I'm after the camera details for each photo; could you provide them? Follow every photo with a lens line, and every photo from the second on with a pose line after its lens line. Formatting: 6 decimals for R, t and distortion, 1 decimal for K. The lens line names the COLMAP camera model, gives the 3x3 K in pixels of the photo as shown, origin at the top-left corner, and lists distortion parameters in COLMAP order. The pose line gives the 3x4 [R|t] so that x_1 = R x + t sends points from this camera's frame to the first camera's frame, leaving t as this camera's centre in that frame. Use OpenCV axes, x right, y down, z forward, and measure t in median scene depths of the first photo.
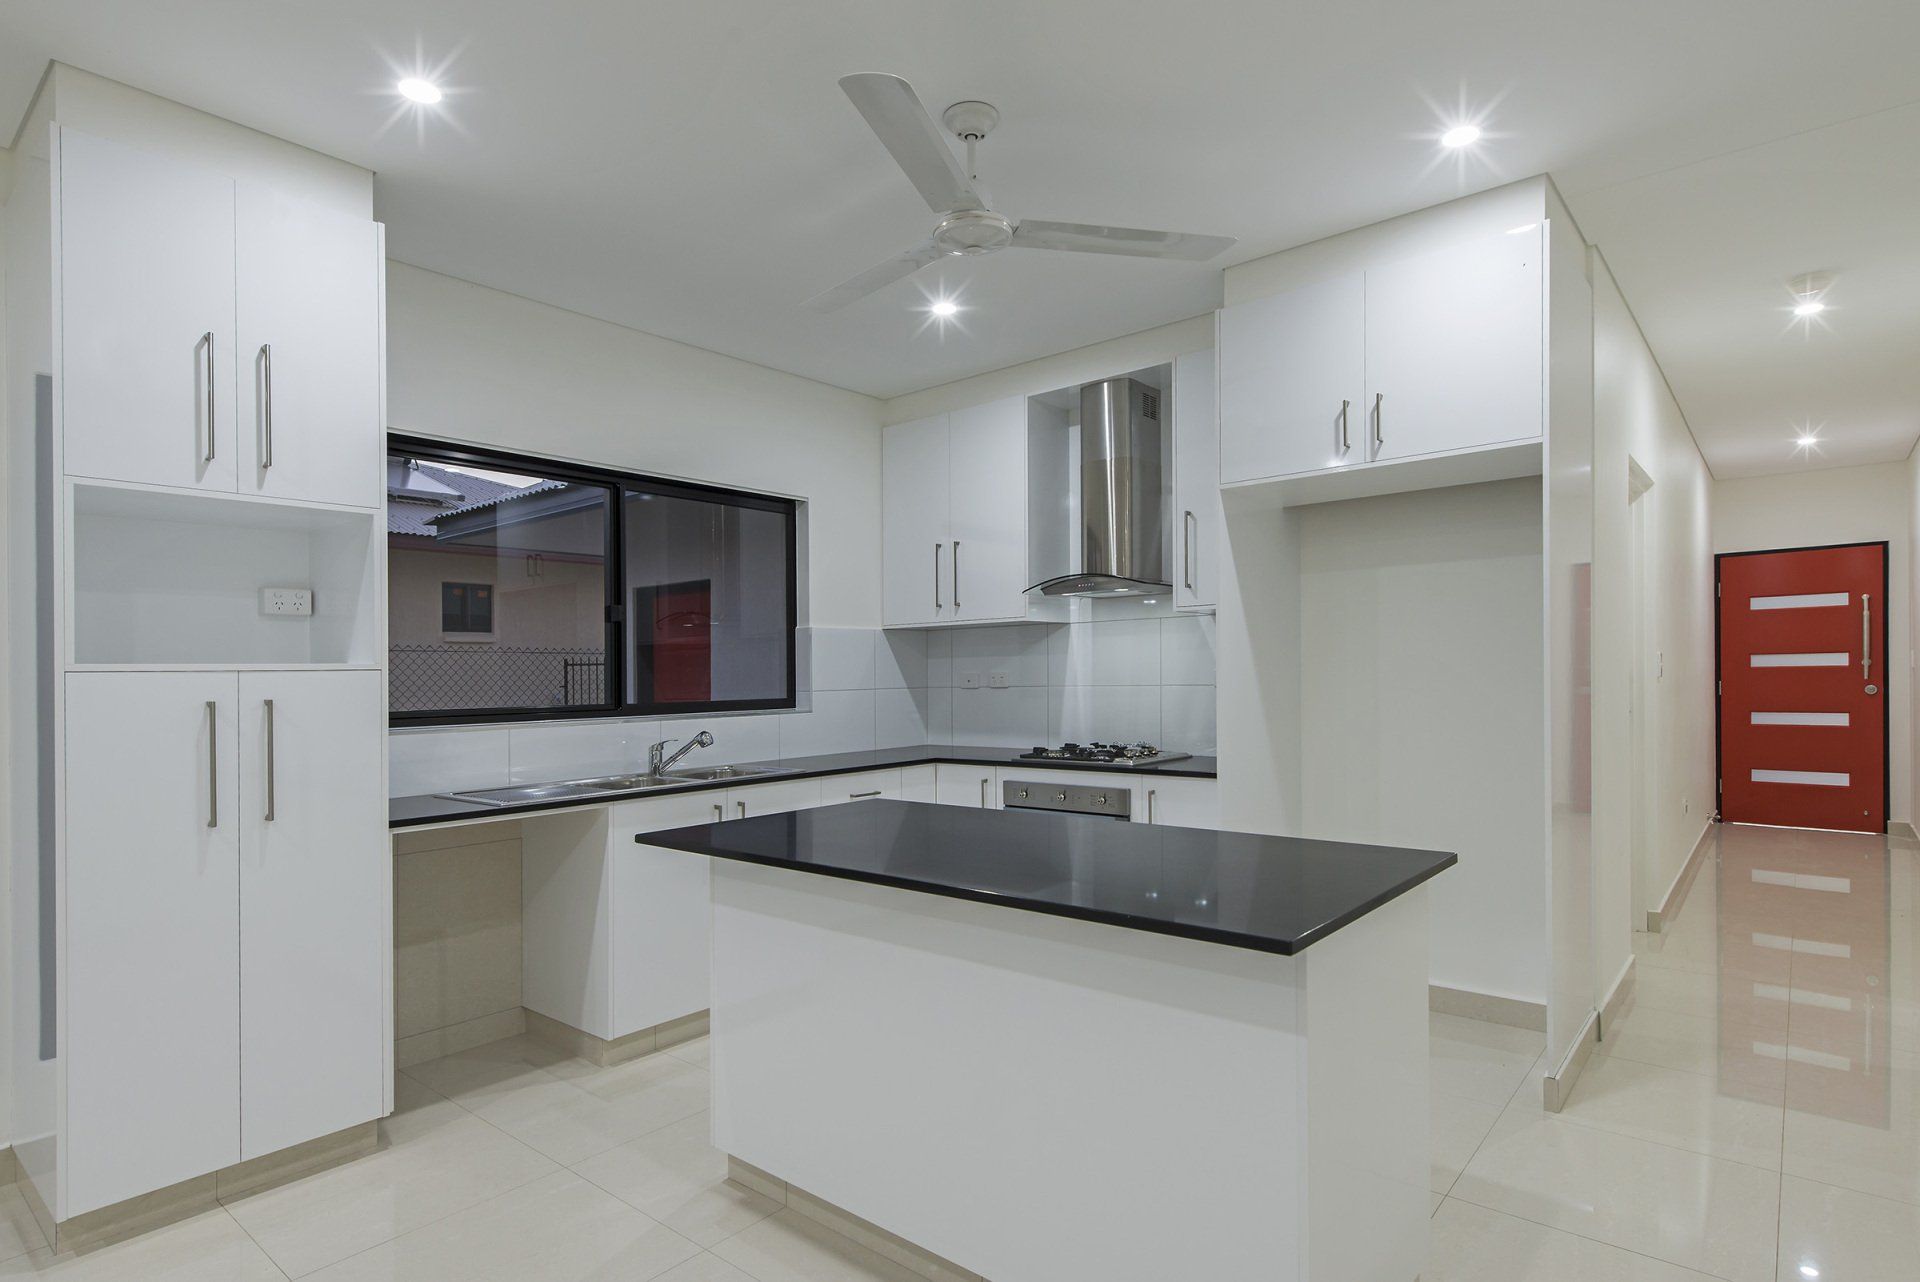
lens RADIAL K [[953.0, 0, 954.0], [0, 953.0, 674.6], [0, 0, 1]] dist [-0.001047, -0.000770]
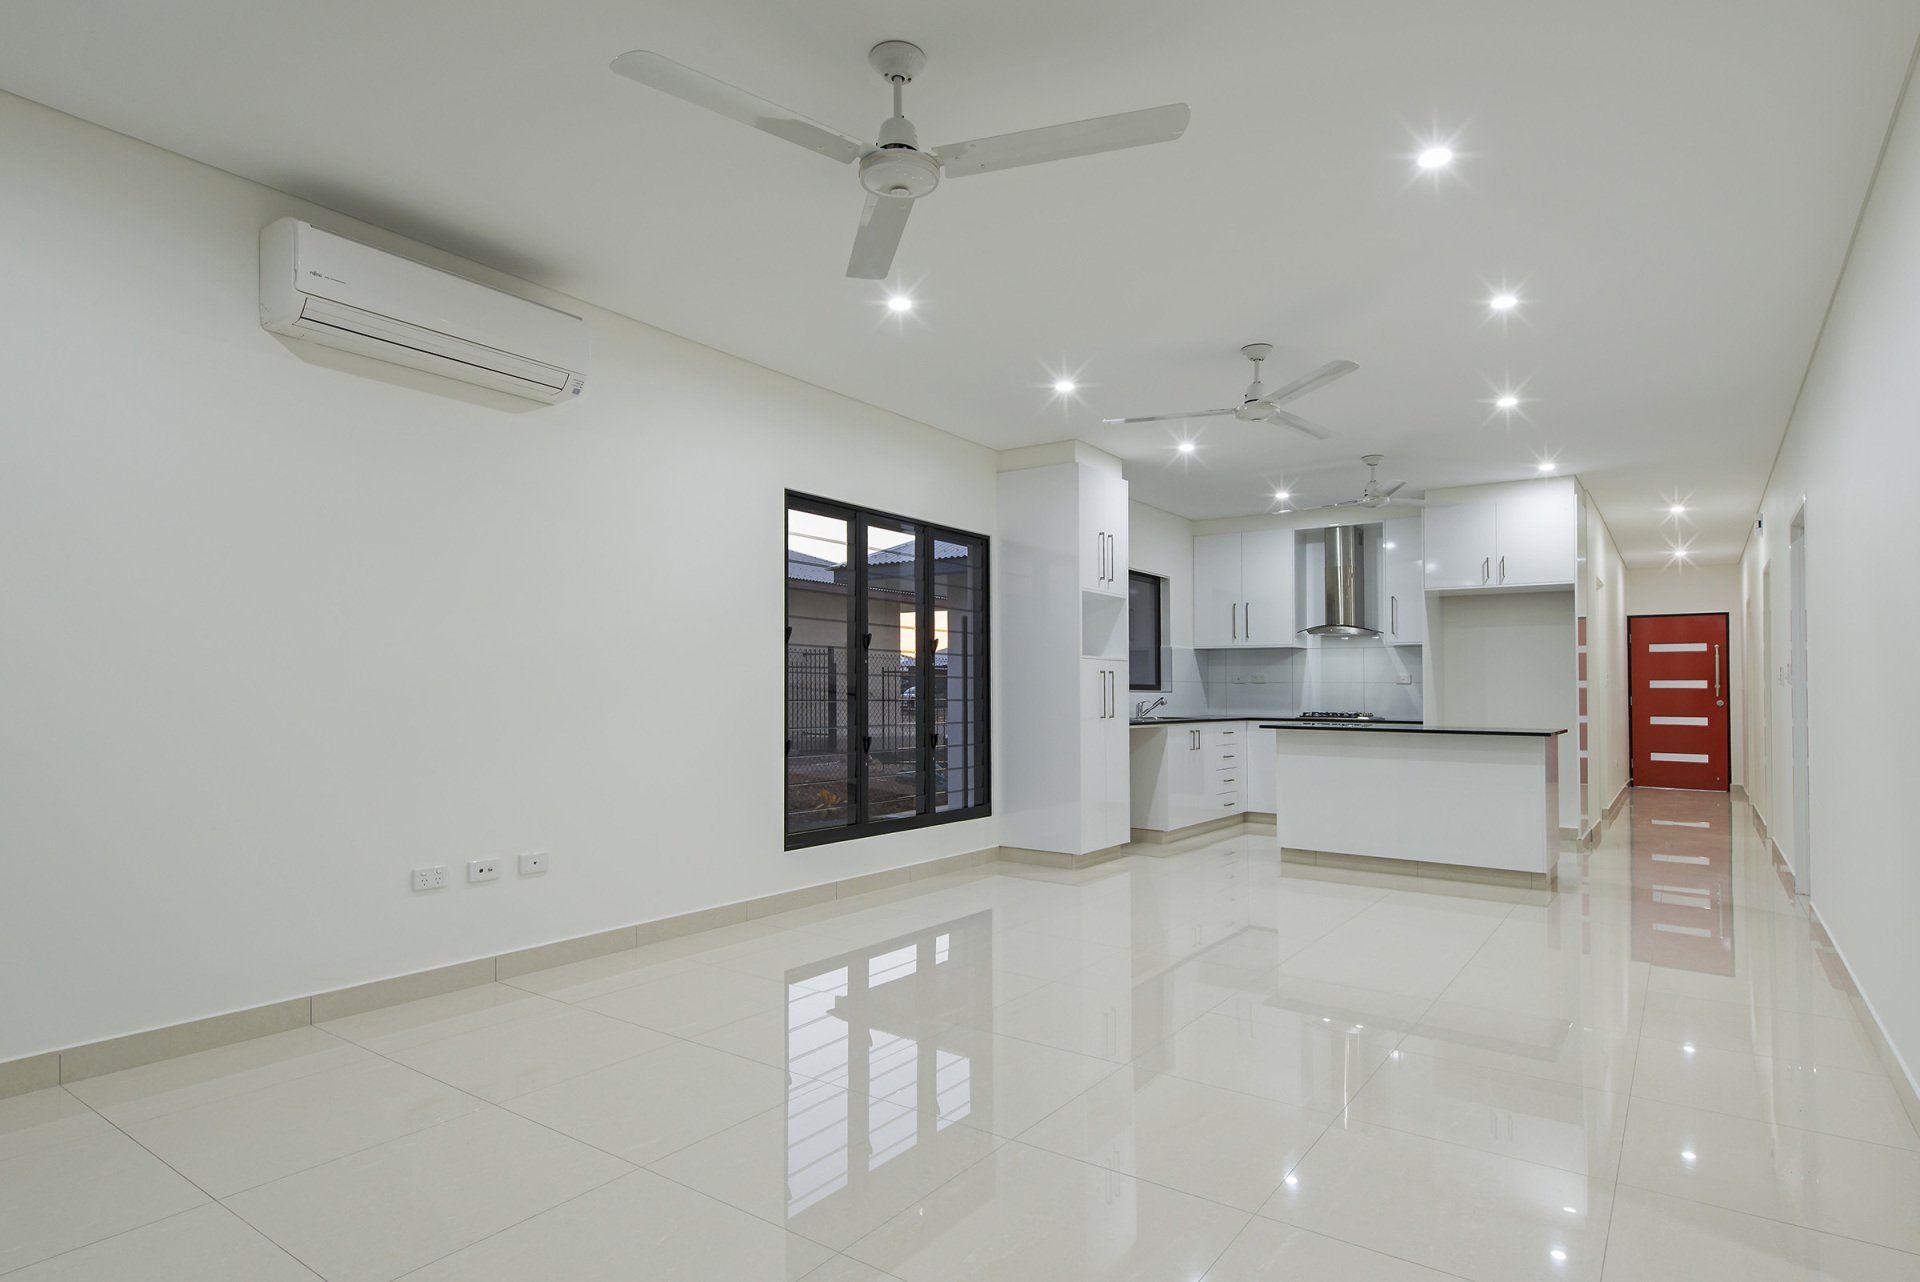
lens RADIAL K [[1108.2, 0, 835.1], [0, 1108.2, 646.2], [0, 0, 1]] dist [0.001011, 0.000291]
pose [[0.997817, 0.029485, 0.059093, -0.994187], [-0.026774, 0.998575, -0.046168, 0.070941], [-0.060370, 0.044485, 0.997184, -1.185726]]
